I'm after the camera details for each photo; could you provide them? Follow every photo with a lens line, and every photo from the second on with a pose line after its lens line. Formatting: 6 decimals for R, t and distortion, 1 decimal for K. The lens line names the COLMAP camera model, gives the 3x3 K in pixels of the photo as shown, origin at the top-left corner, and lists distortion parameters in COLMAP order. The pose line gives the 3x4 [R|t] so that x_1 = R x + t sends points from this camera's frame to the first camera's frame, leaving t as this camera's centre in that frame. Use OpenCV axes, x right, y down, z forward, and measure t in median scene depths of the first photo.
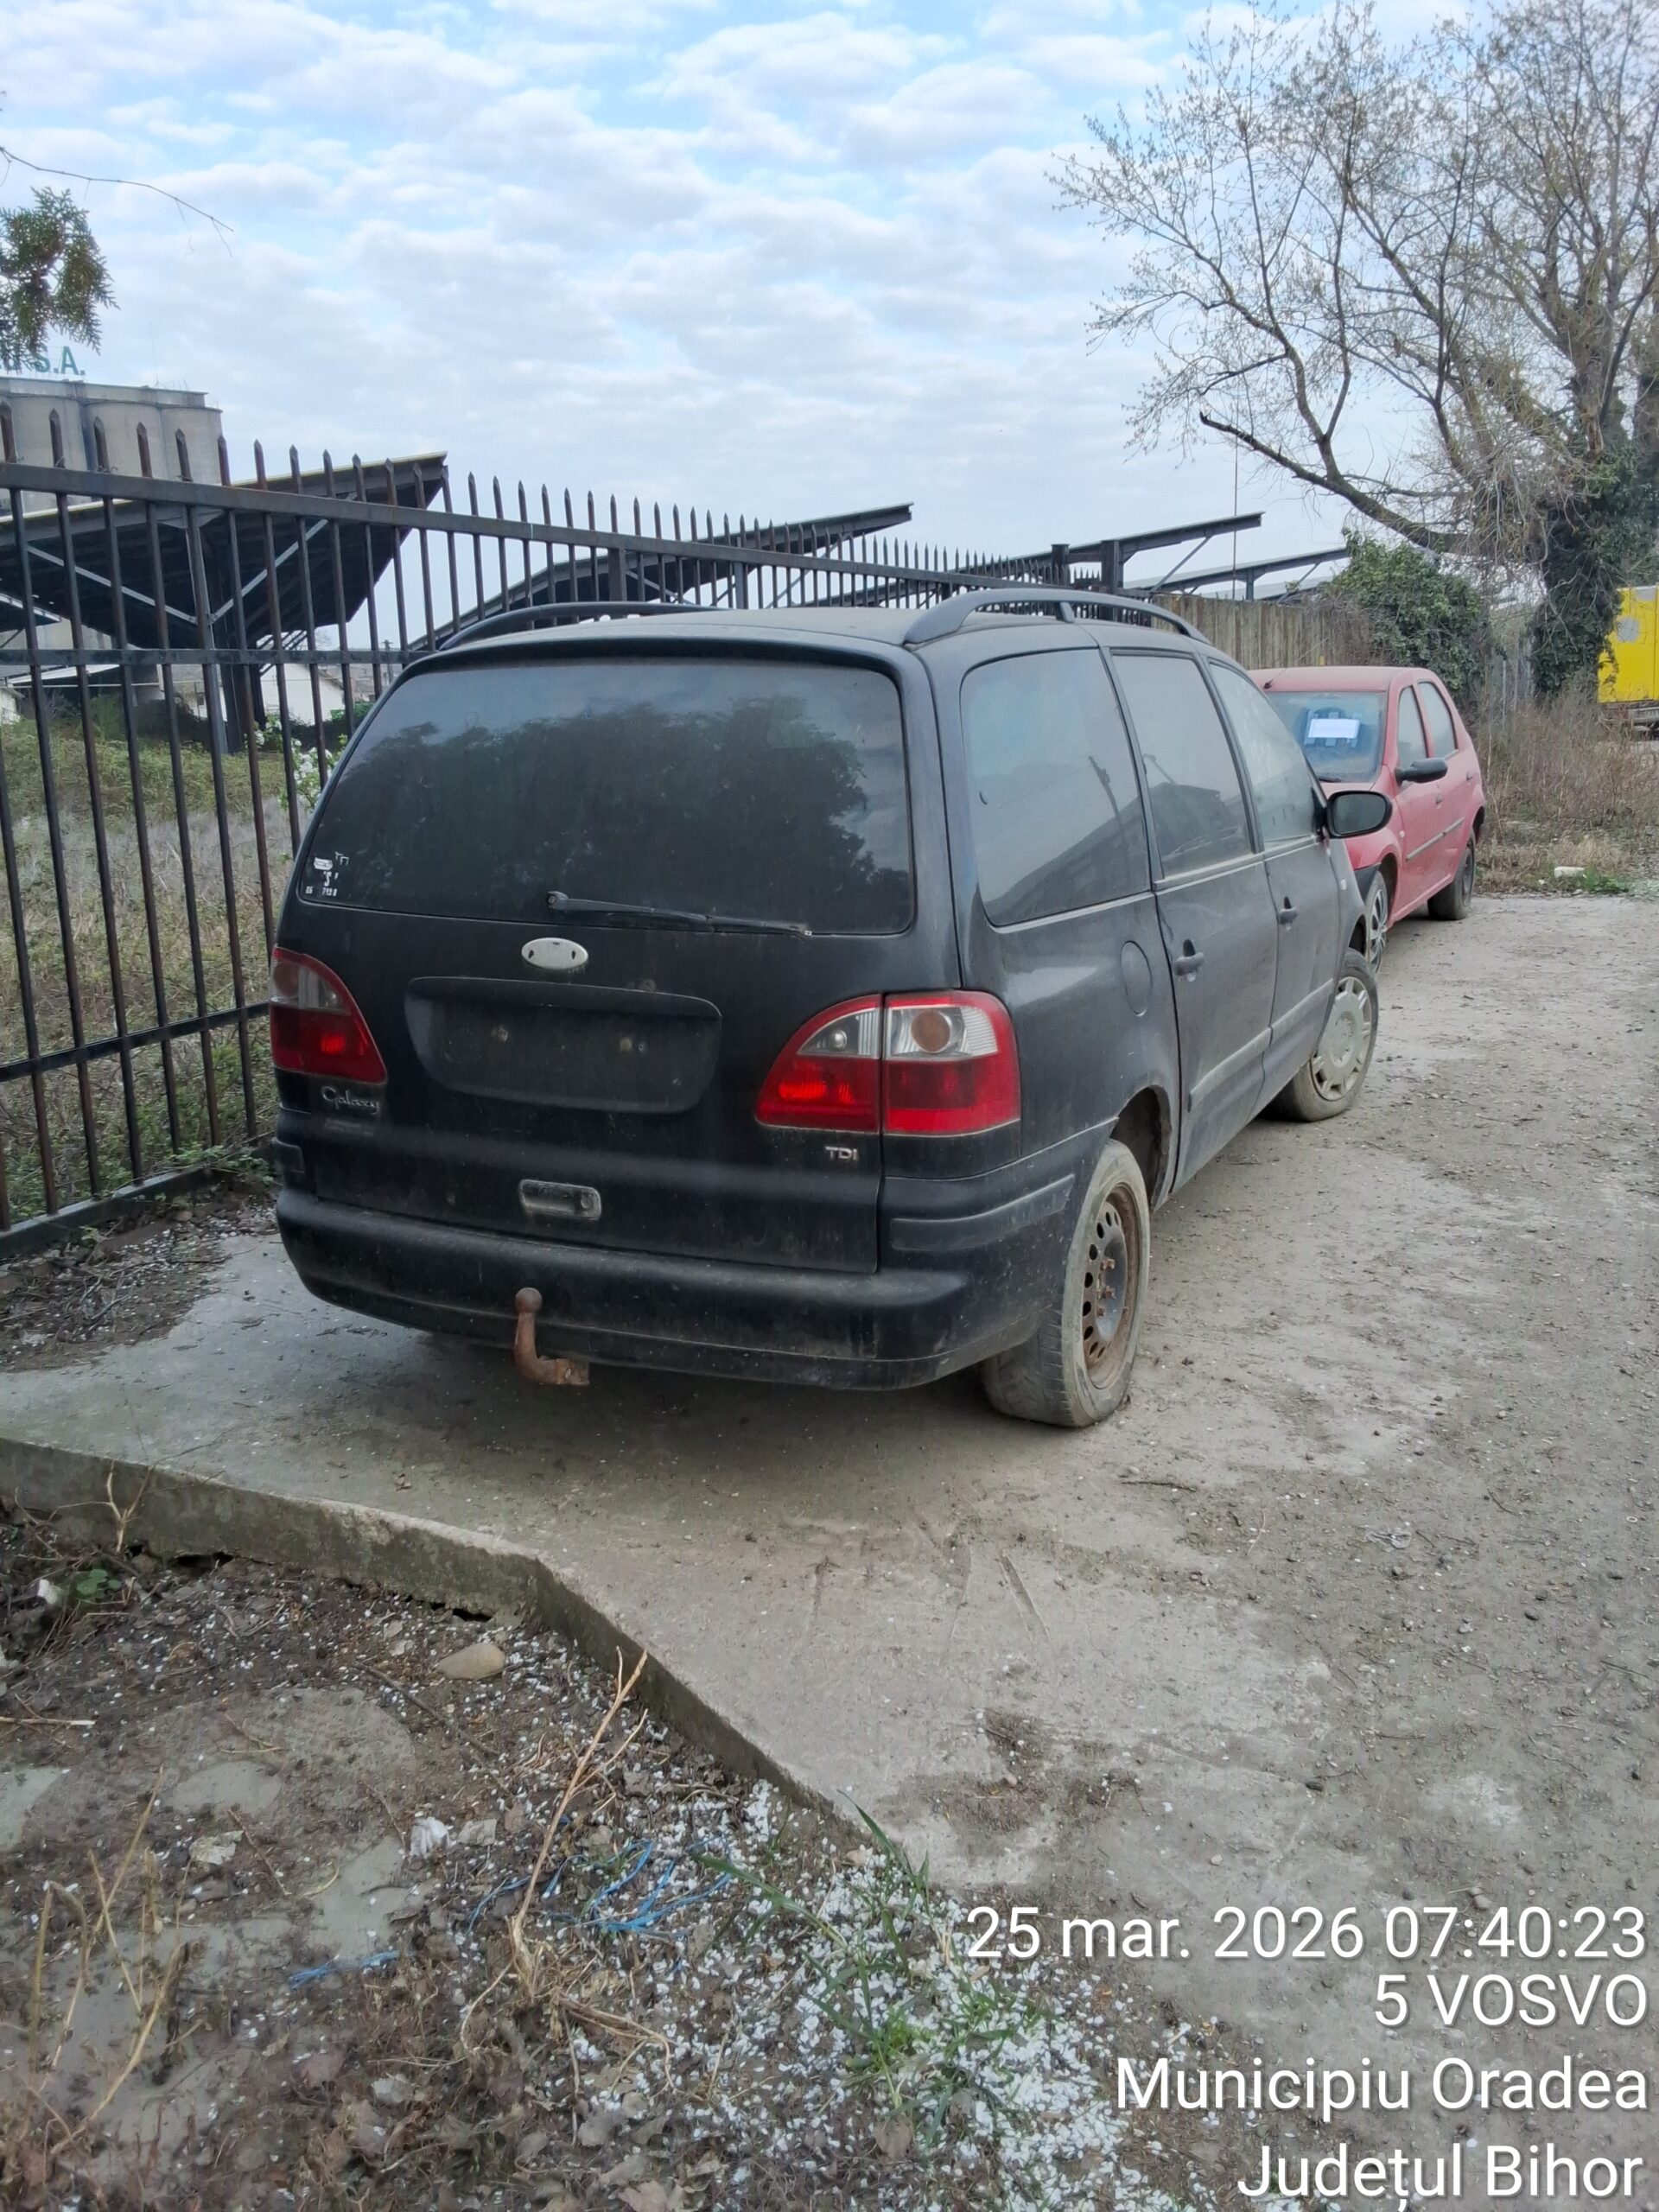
lens RADIAL K [[1822.8, 0, 829.5], [0, 1822.8, 1106.0], [0, 0, 1]] dist [0.154688, -0.152501]
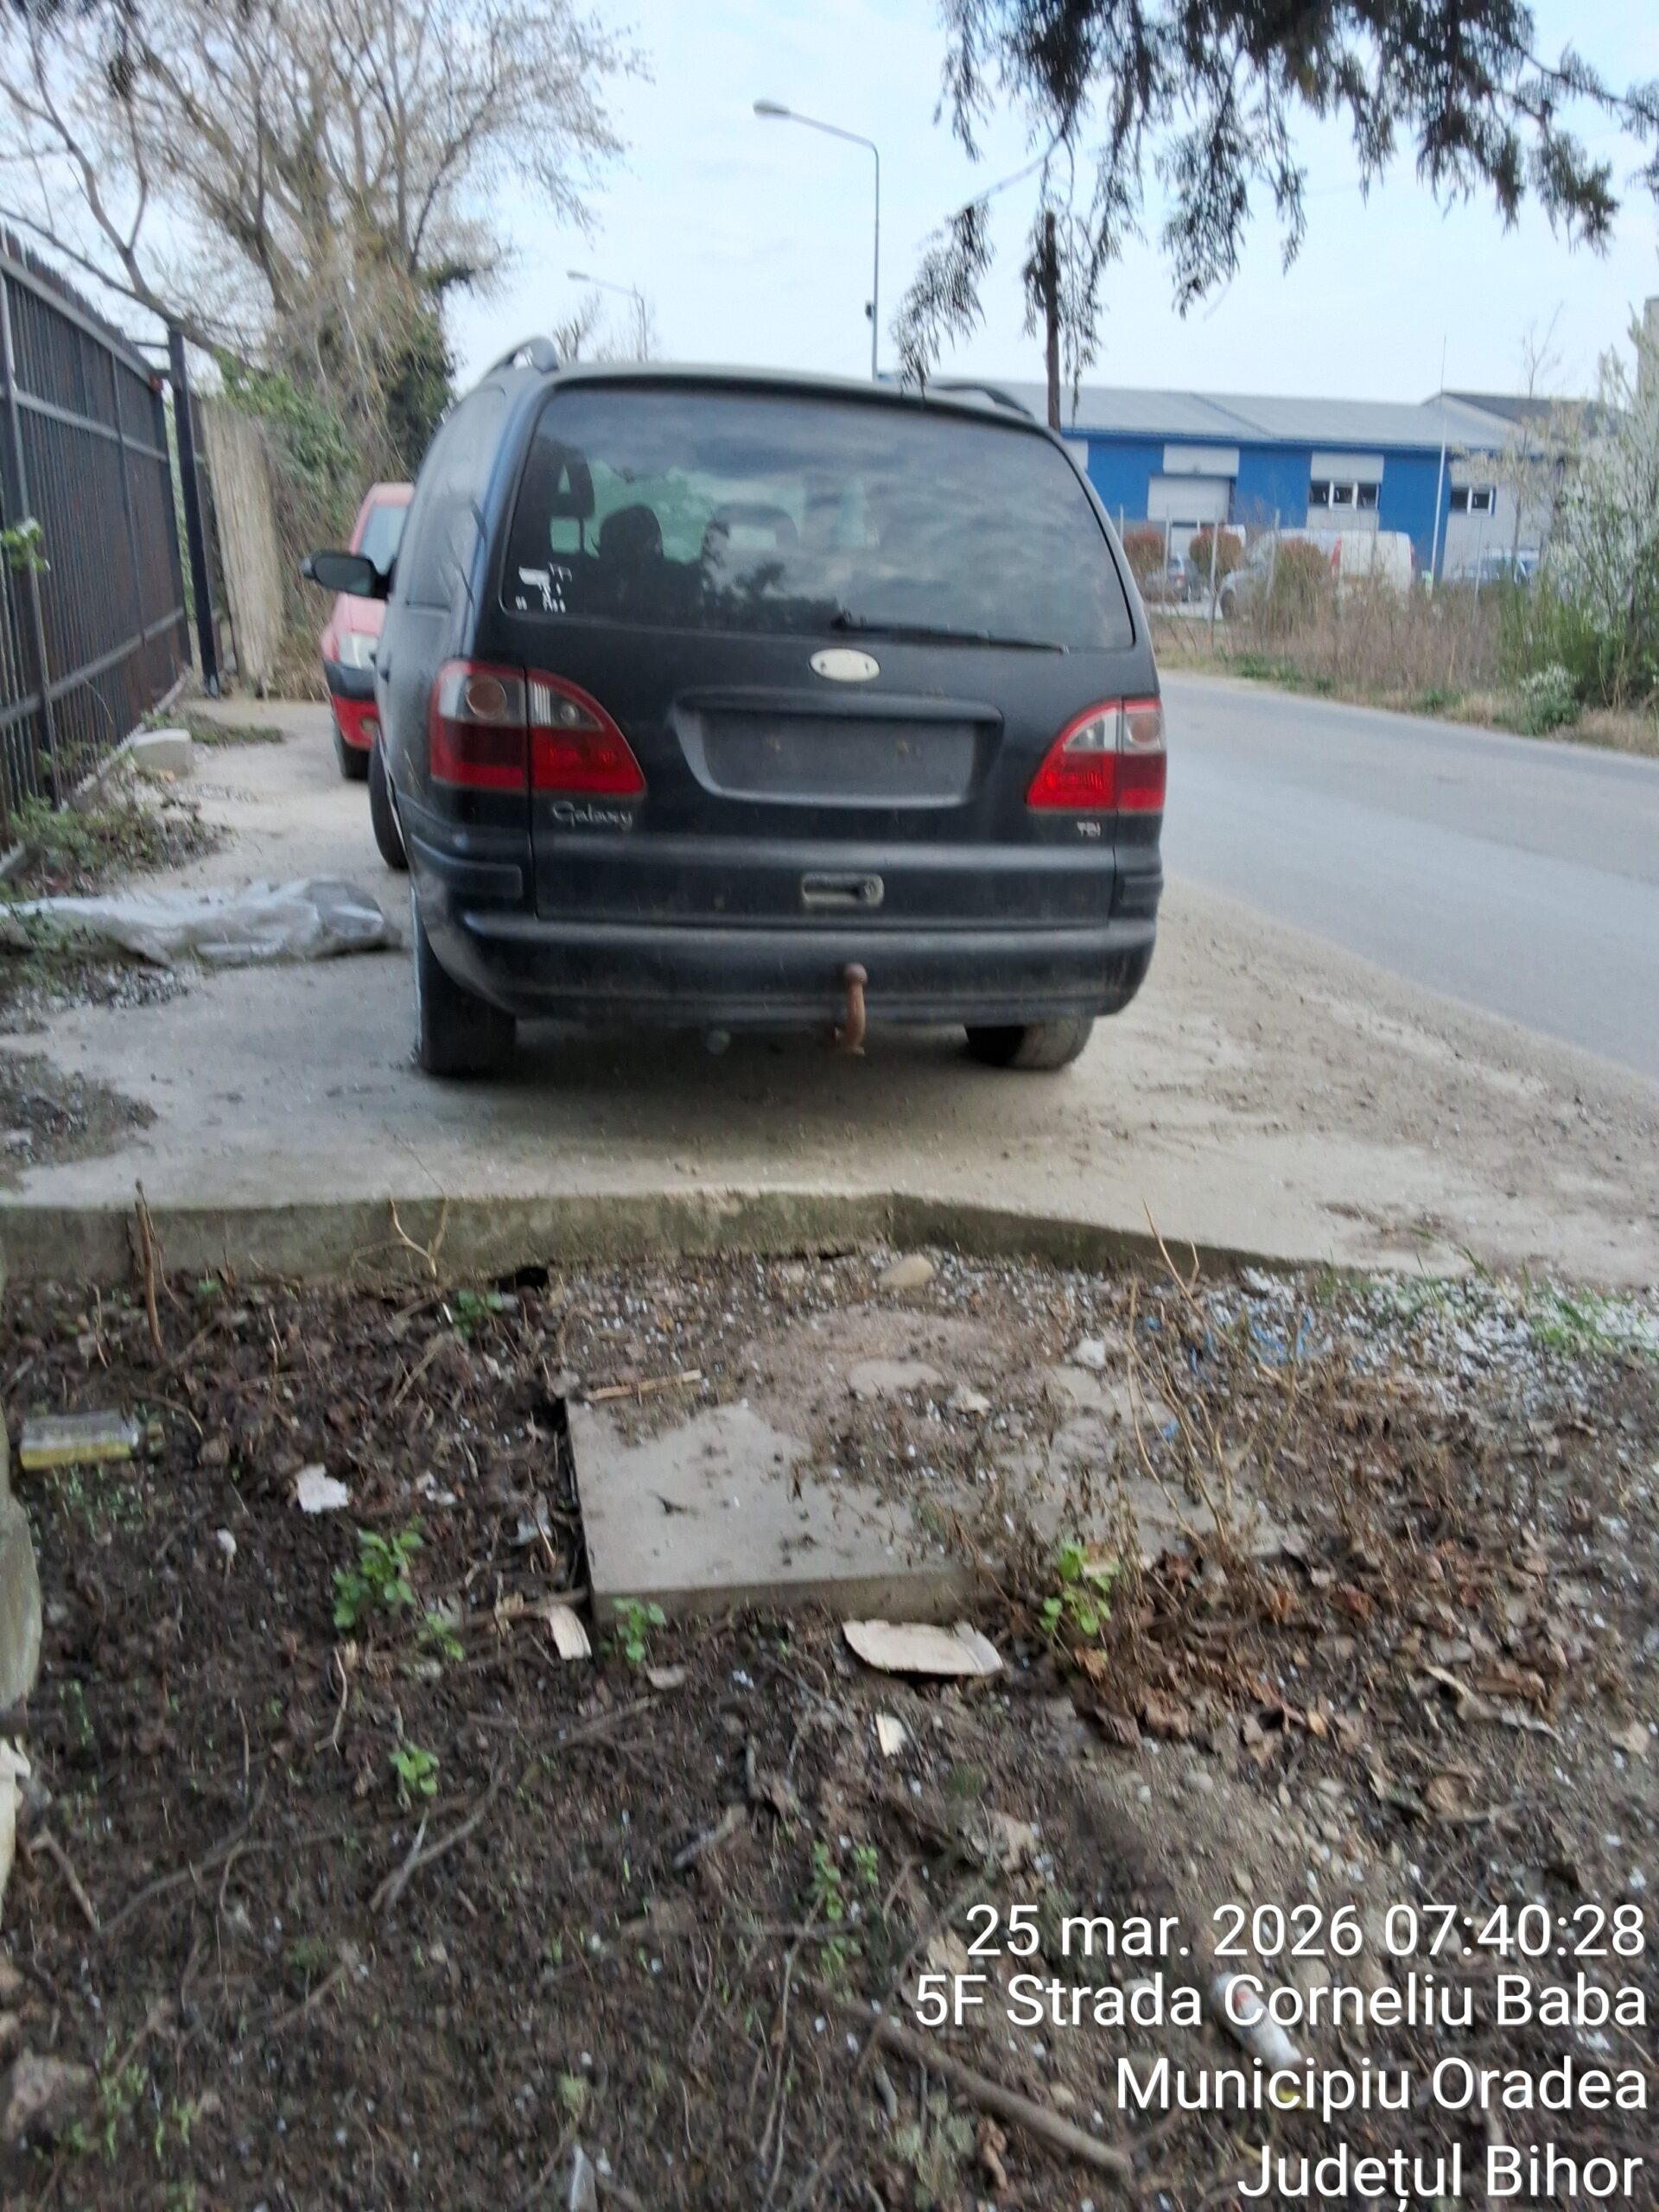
lens RADIAL K [[1822.8, 0, 829.5], [0, 1822.8, 1106.0], [0, 0, 1]] dist [0.154688, -0.152501]
pose [[0.756343, -0.120042, 0.643067, -0.887669], [0.075695, 0.992476, 0.096237, 0.073252], [-0.649781, -0.024111, 0.759739, 0.143434]]
